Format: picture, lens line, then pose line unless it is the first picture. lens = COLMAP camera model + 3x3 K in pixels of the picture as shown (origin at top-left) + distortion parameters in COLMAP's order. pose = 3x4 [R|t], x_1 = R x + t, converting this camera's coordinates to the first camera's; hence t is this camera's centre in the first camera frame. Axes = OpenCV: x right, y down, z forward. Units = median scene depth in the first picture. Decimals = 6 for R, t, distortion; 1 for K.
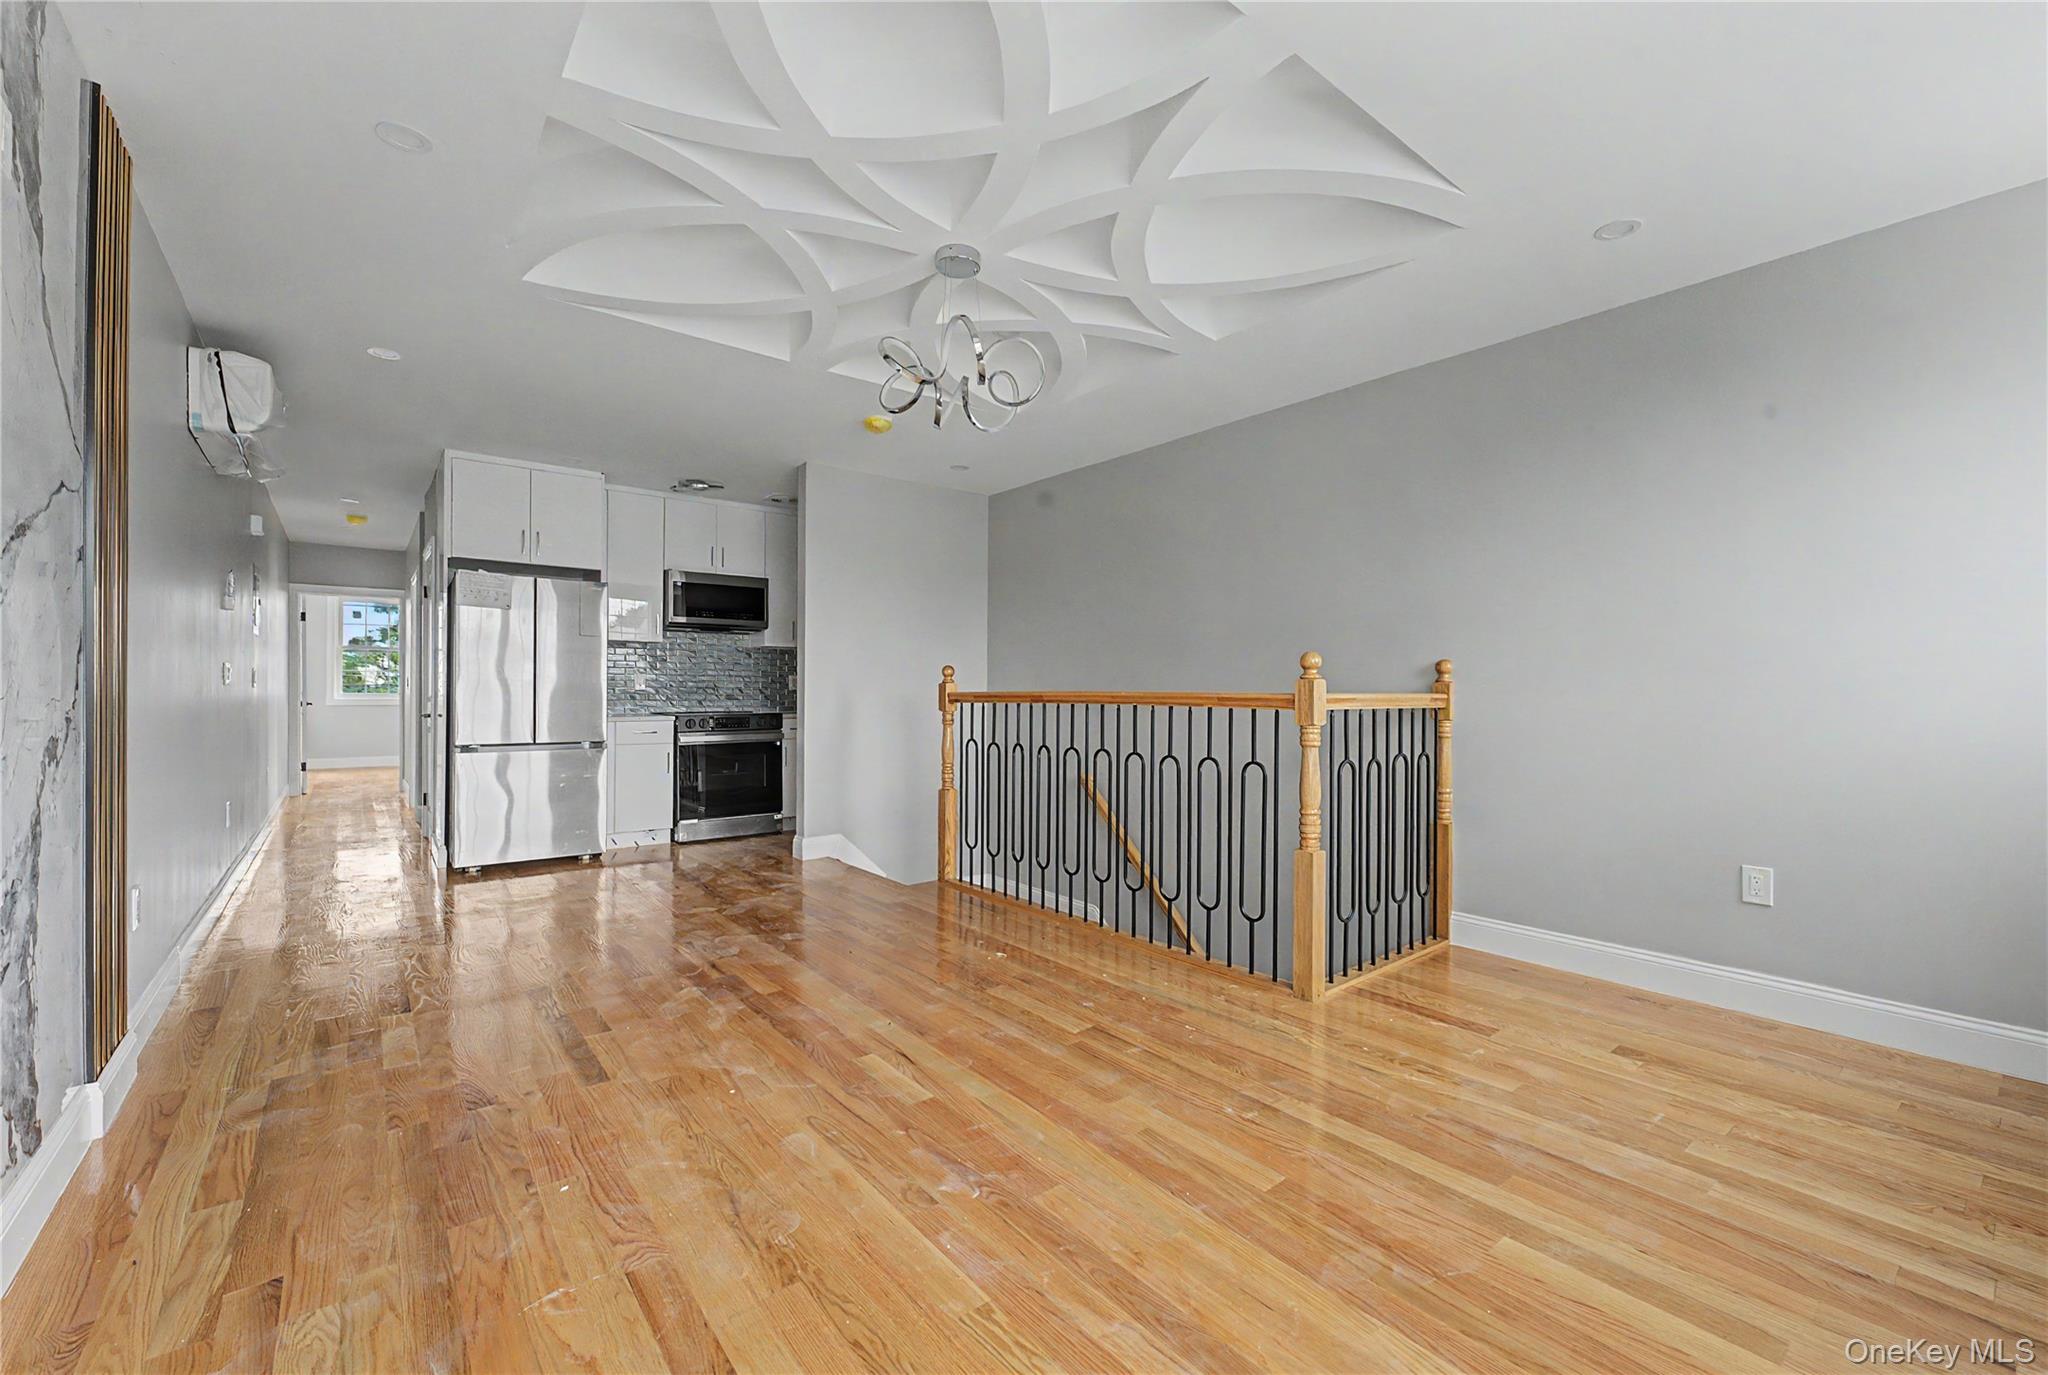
lens RADIAL K [[854.1, 0, 1020.7], [0, 854.1, 696.7], [0, 0, 1]] dist [0.007603, -0.000084]
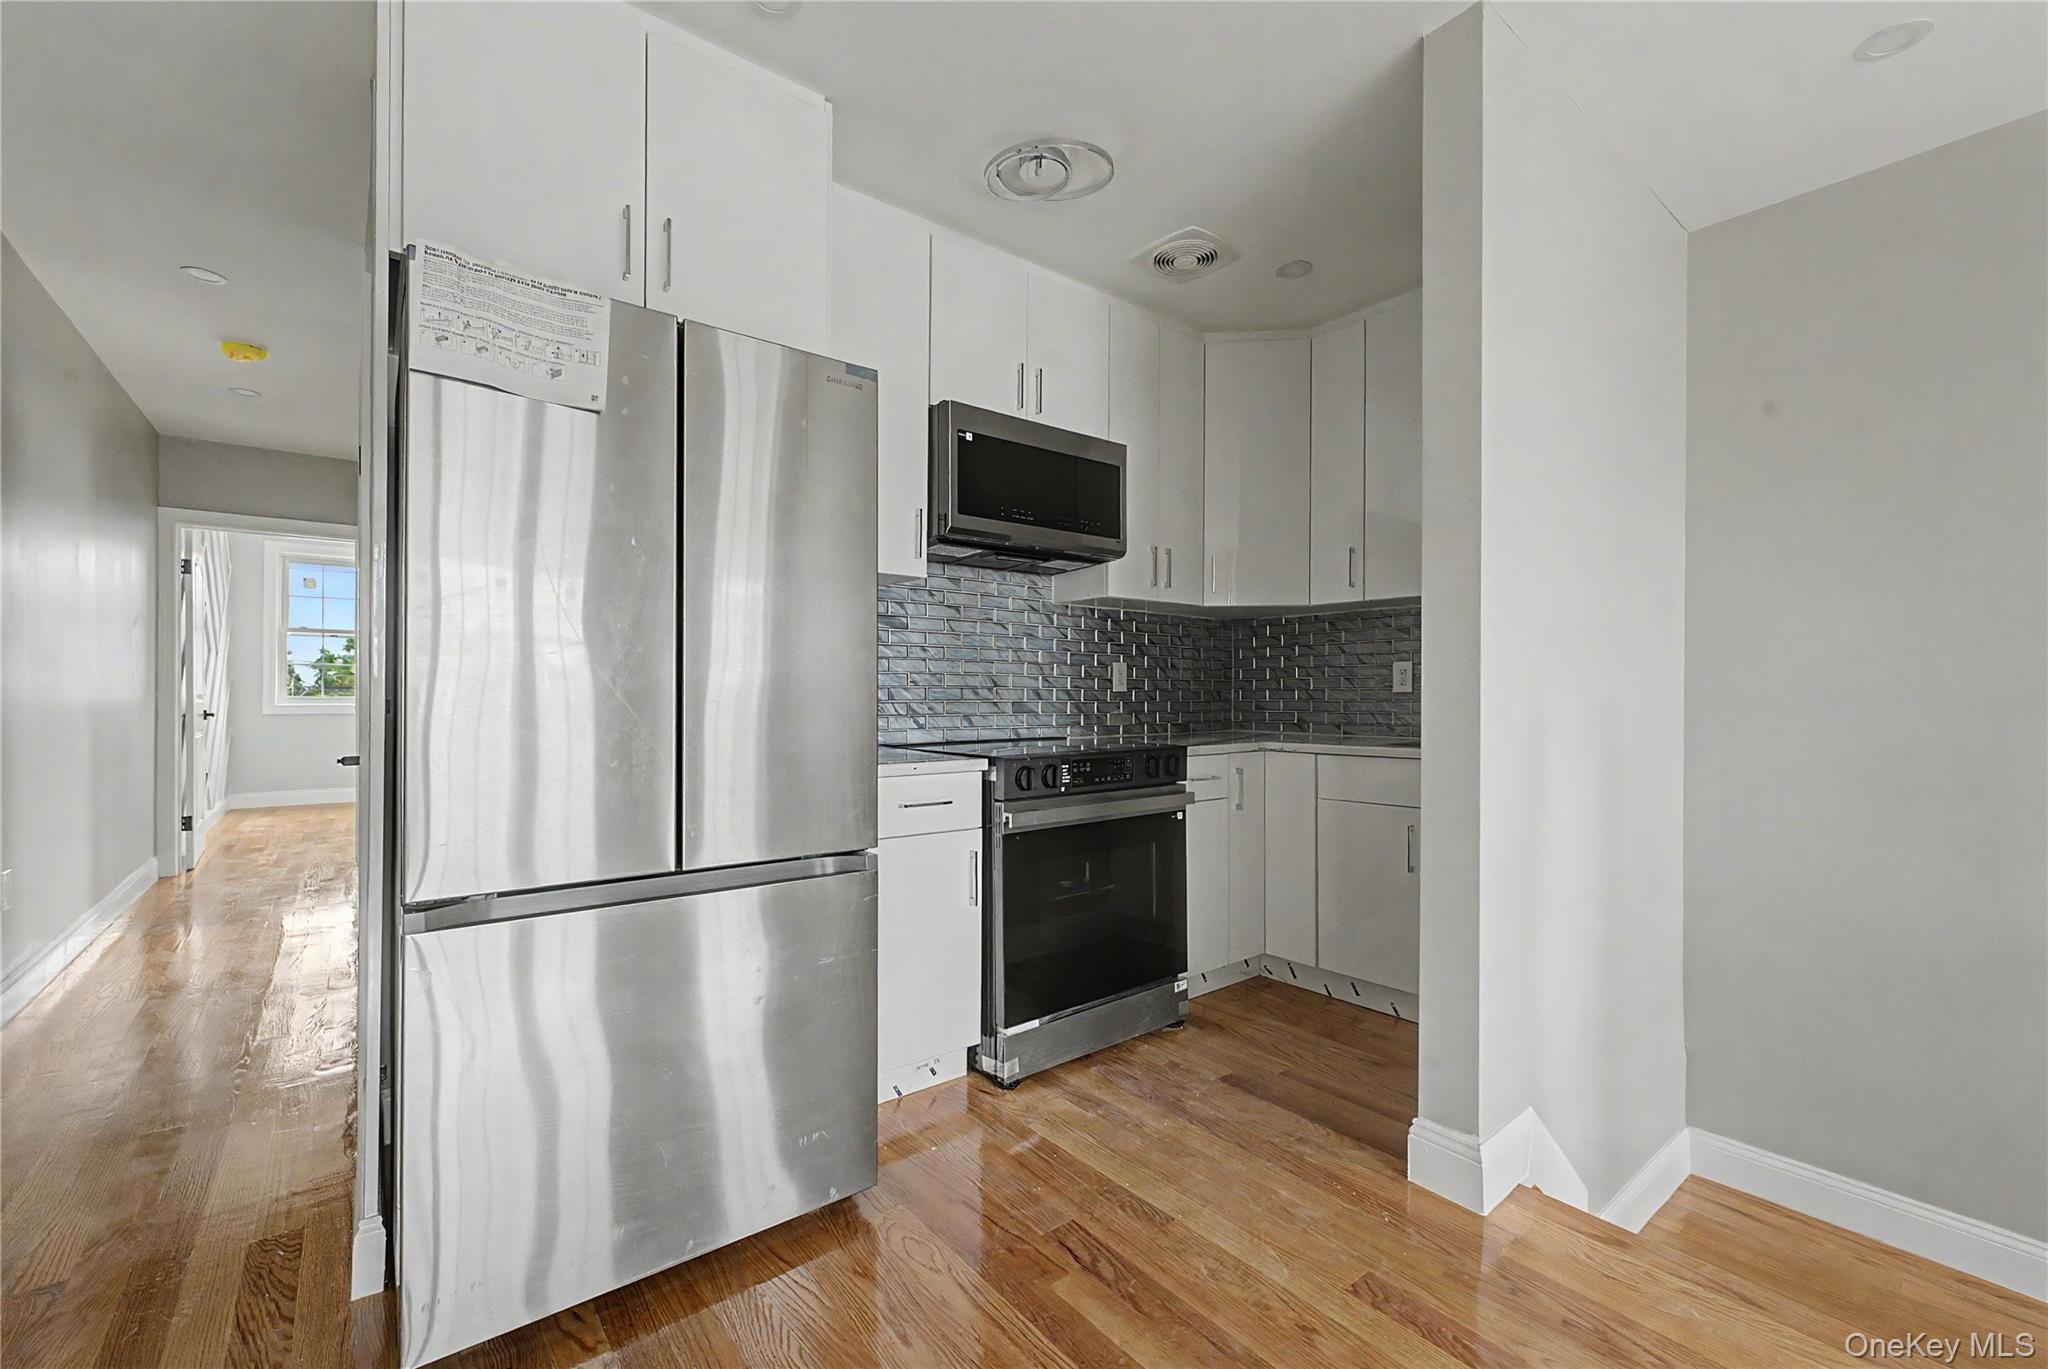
lens RADIAL K [[845.8, 0, 1004.1], [0, 845.8, 687.9], [0, 0, 1]] dist [0.001950, 0.000576]
pose [[0.999980, -0.002910, -0.005531, -0.357130], [0.002892, 0.999991, -0.003260, -0.009113], [0.005541, 0.003244, 0.999979, 0.550832]]
